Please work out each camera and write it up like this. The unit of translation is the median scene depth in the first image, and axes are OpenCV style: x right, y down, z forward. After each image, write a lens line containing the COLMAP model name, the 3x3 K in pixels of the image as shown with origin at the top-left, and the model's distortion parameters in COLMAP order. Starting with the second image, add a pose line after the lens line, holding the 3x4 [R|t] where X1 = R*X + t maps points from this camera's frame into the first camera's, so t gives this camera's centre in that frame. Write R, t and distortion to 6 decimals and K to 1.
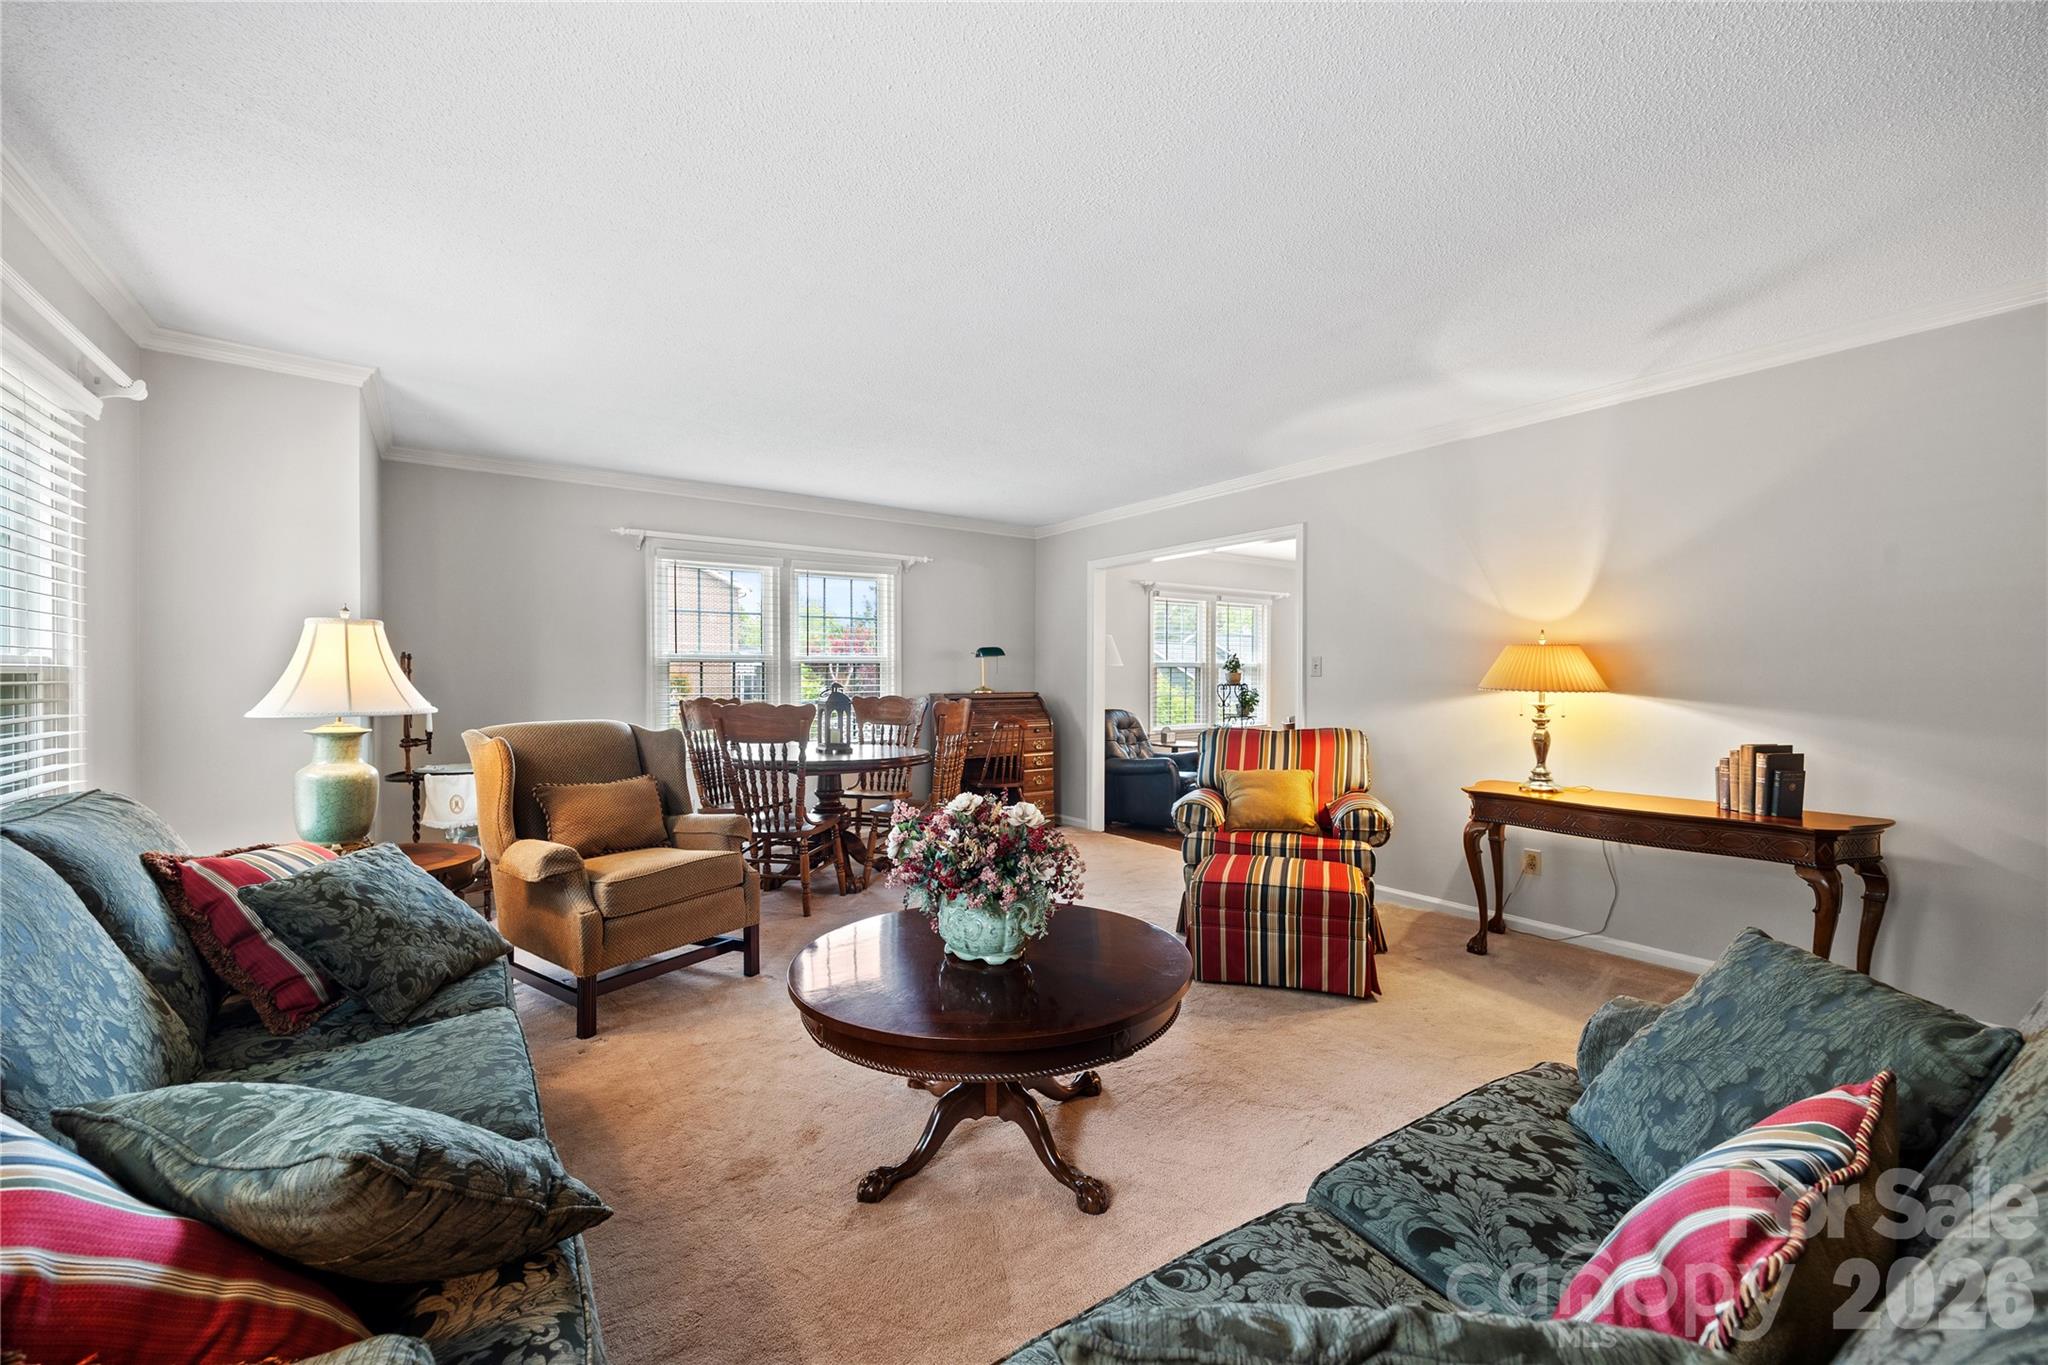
lens RADIAL K [[806.6, 0, 1025.5], [0, 806.6, 682.8], [0, 0, 1]] dist [-0.001383, -0.000865]
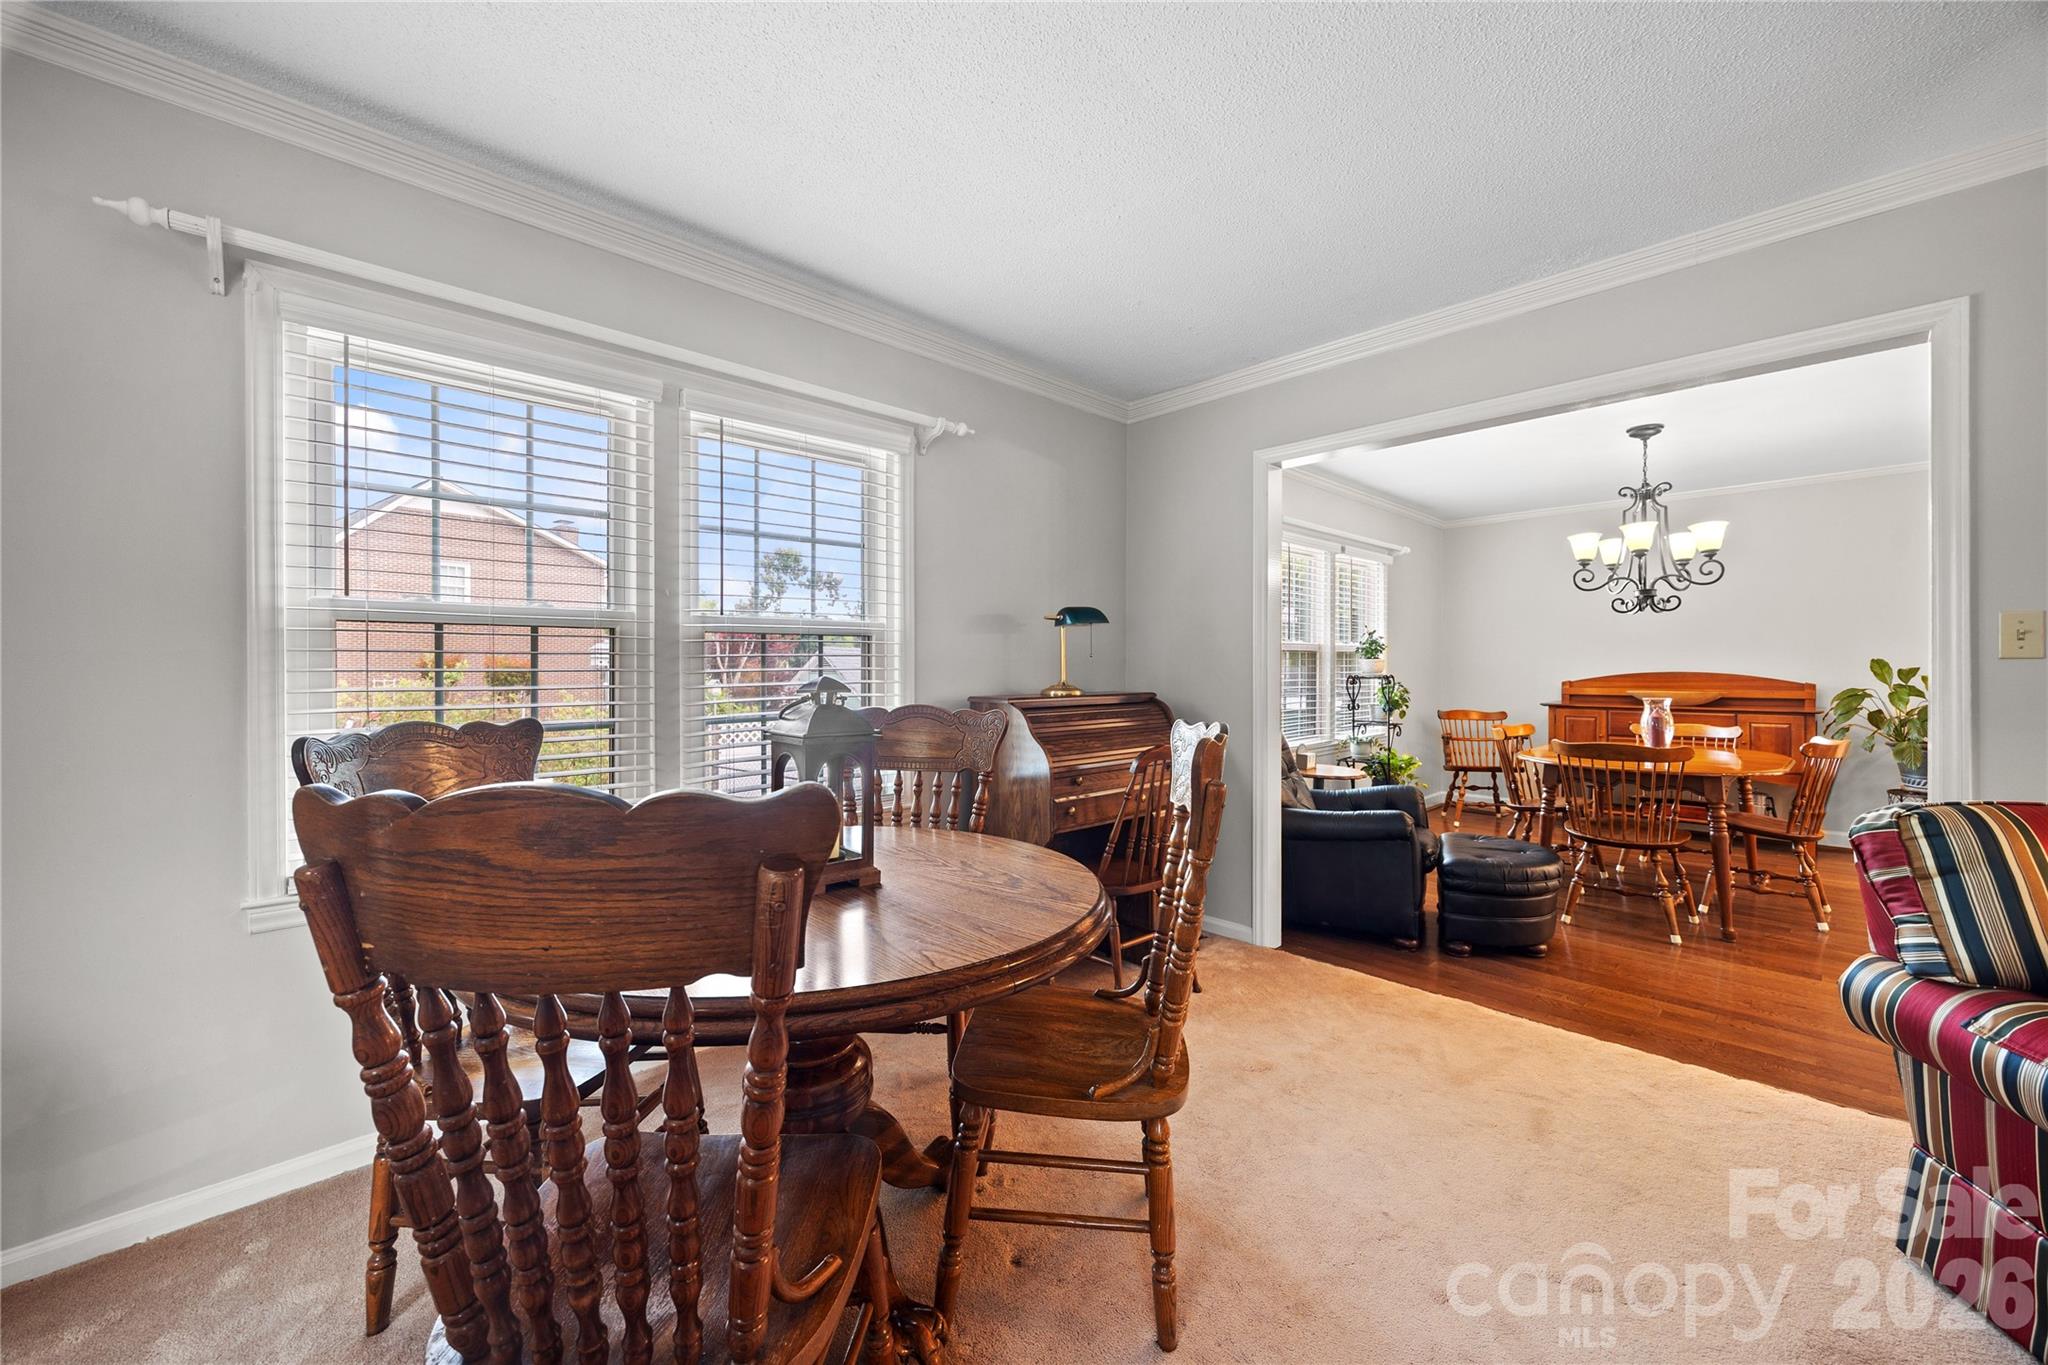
lens RADIAL K [[806.6, 0, 1028.7], [0, 806.6, 667.7], [0, 0, 1]] dist [-0.001383, -0.000865]
pose [[0.990754, -0.000730, 0.135671, -0.149697], [0.001298, 0.999991, -0.004096, -0.002744], [-0.135667, 0.004235, 0.990745, 0.495116]]
